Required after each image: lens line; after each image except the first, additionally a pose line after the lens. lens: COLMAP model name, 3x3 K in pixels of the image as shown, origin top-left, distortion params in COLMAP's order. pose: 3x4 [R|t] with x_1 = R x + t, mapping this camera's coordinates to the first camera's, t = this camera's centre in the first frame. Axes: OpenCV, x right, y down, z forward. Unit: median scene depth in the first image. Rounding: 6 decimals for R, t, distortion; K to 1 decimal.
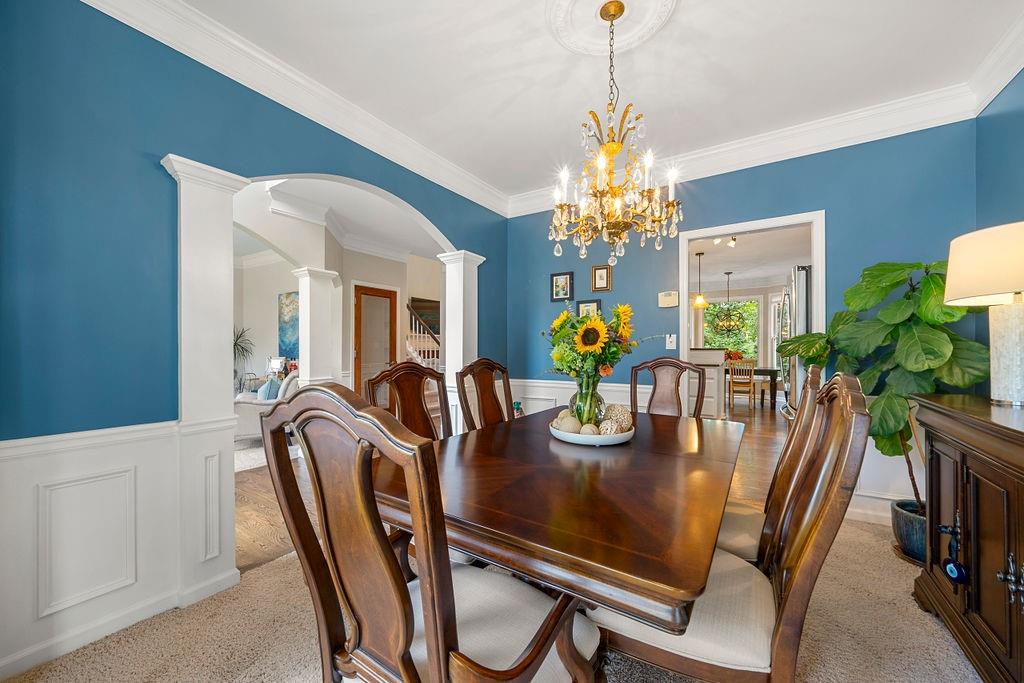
lens RADIAL K [[384.3, 0, 500.9], [0, 384.3, 346.5], [0, 0, 1]] dist [-0.000620, 0.000129]
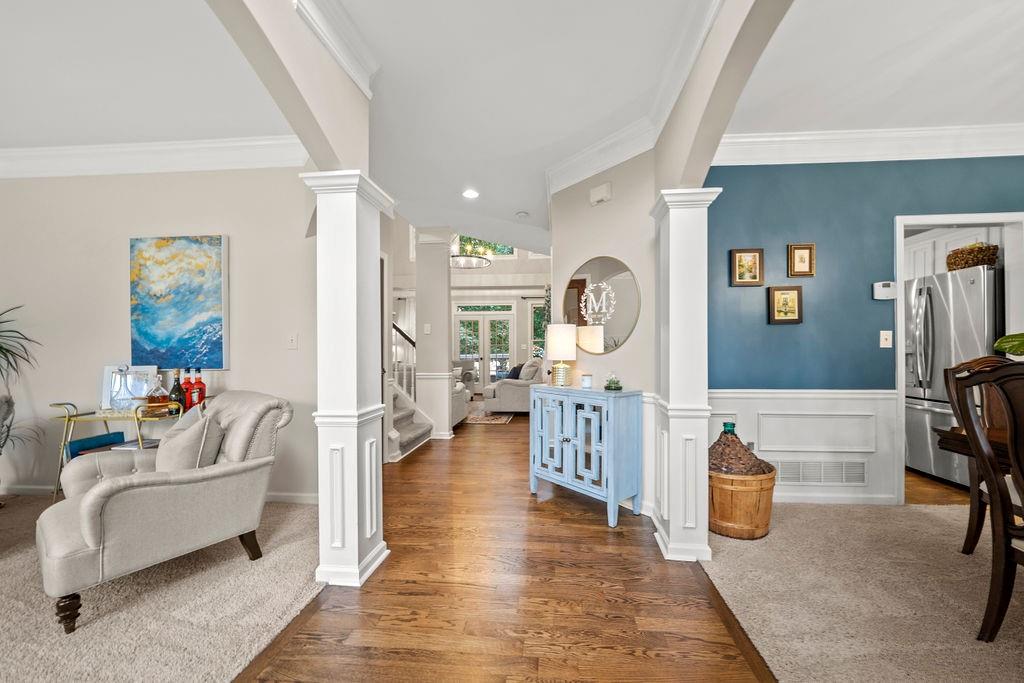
lens RADIAL K [[384.3, 0, 520.8], [0, 384.3, 343.6], [0, 0, 1]] dist [-0.000620, 0.000129]
pose [[0.878009, 0.005510, 0.478613, -0.377600], [0.000216, 0.999929, -0.011908, 0.004468], [-0.478644, 0.010559, 0.877945, 0.333331]]
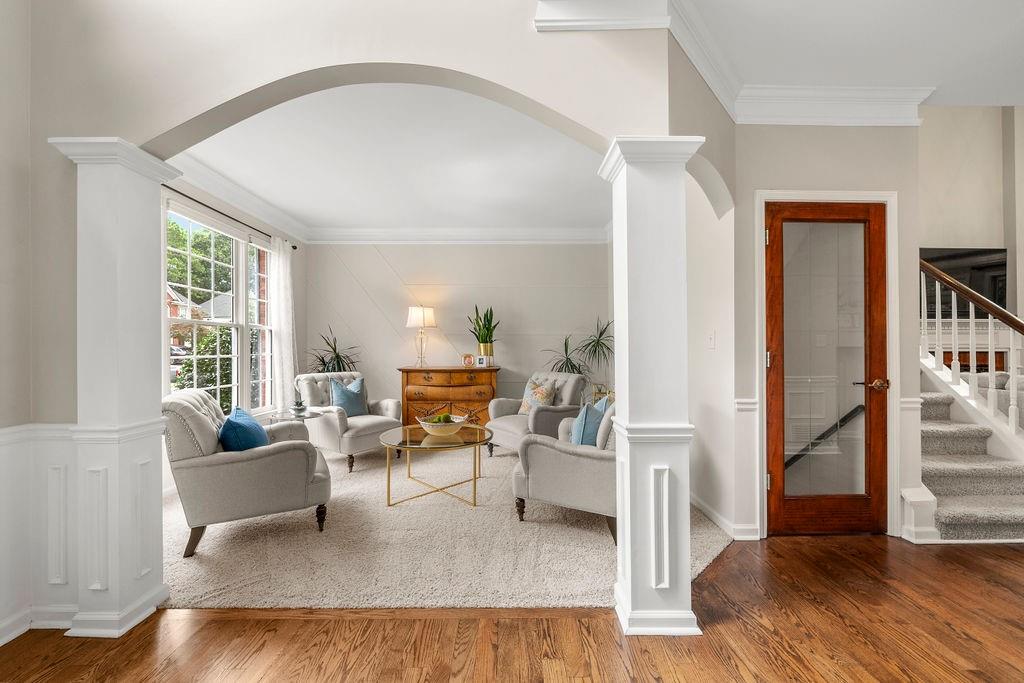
lens RADIAL K [[384.3, 0, 503.2], [0, 384.3, 344.2], [0, 0, 1]] dist [-0.000620, 0.000129]
pose [[0.561085, -0.005261, -0.827742, -0.168906], [0.005466, 0.999982, -0.002650, 0.000875], [0.827740, -0.003037, 0.561103, 0.458307]]
